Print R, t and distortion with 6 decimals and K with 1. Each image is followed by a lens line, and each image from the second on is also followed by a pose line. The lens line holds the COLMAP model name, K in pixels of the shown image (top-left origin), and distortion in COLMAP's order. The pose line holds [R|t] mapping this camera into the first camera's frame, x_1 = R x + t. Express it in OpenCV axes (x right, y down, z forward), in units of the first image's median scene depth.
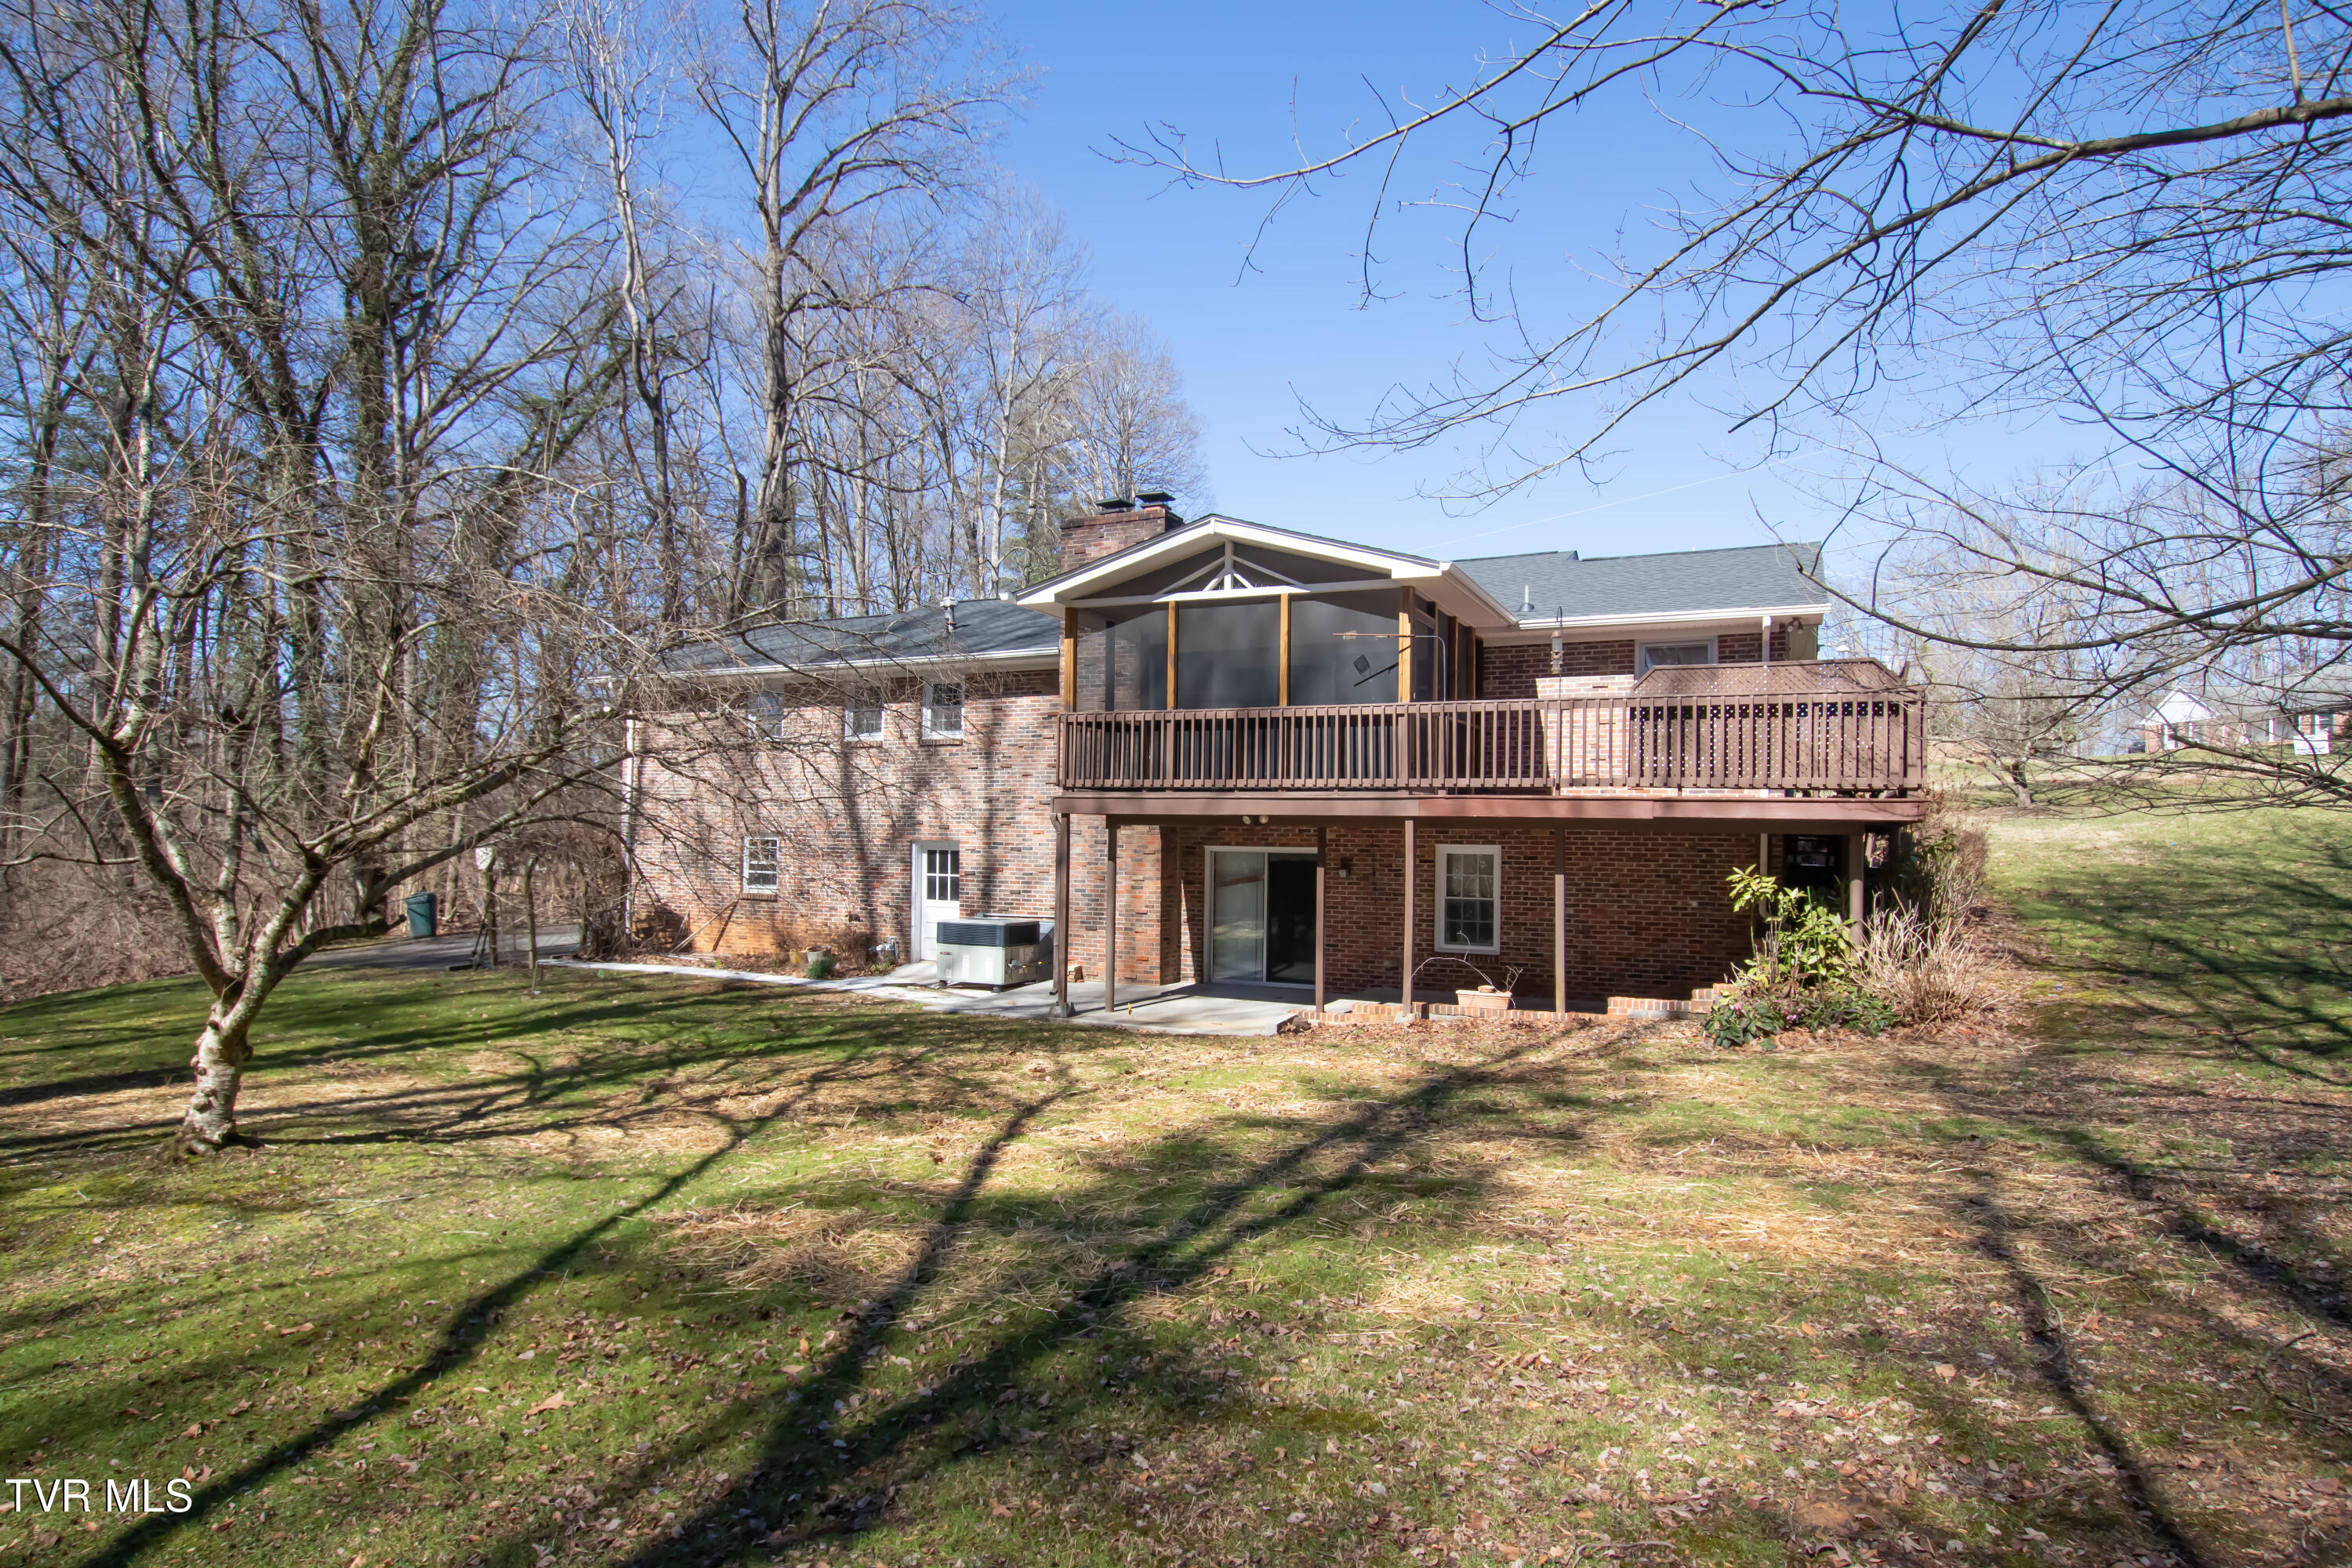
lens RADIAL K [[1296.4, 0, 1179.0], [0, 1296.4, 810.7], [0, 0, 1]] dist [-0.025990, -0.000797]
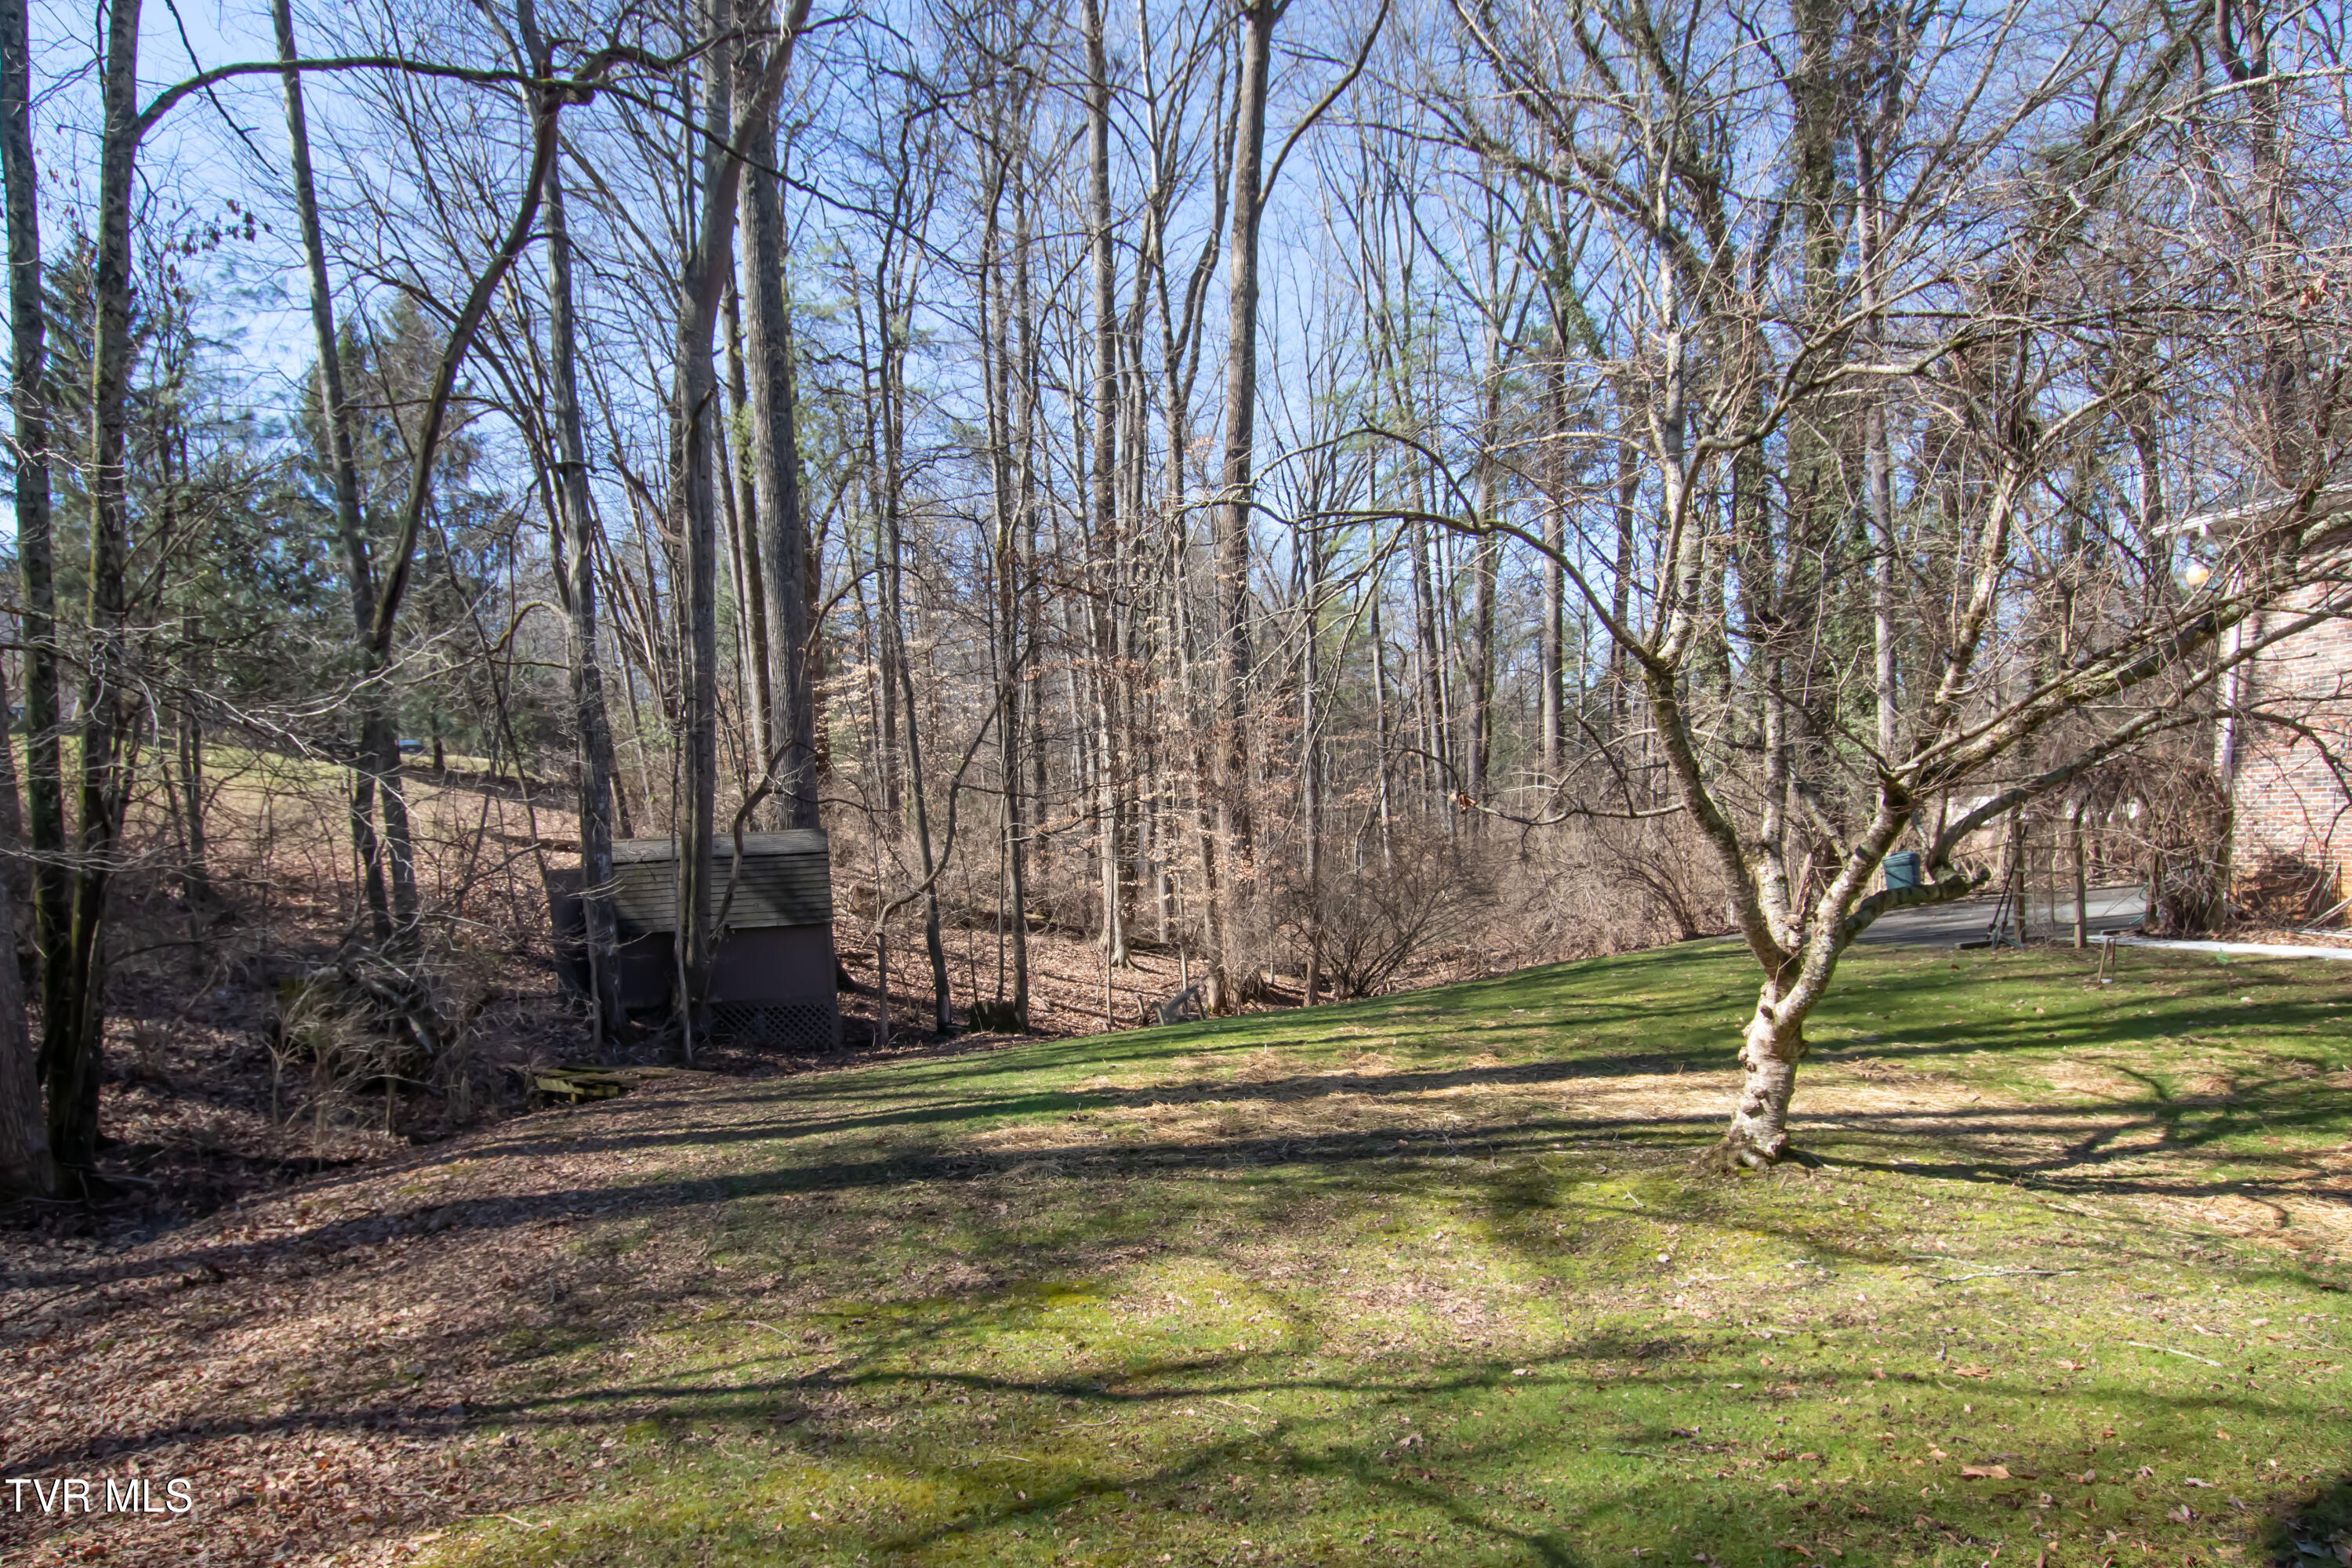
lens RADIAL K [[1296.4, 0, 1179.0], [0, 1296.4, 810.7], [0, 0, 1]] dist [-0.025990, -0.000797]
pose [[0.603414, -0.062144, -0.795003, -0.290665], [0.073832, 0.997030, -0.021896, 0.028881], [0.794003, -0.045484, 0.606210, 0.196569]]
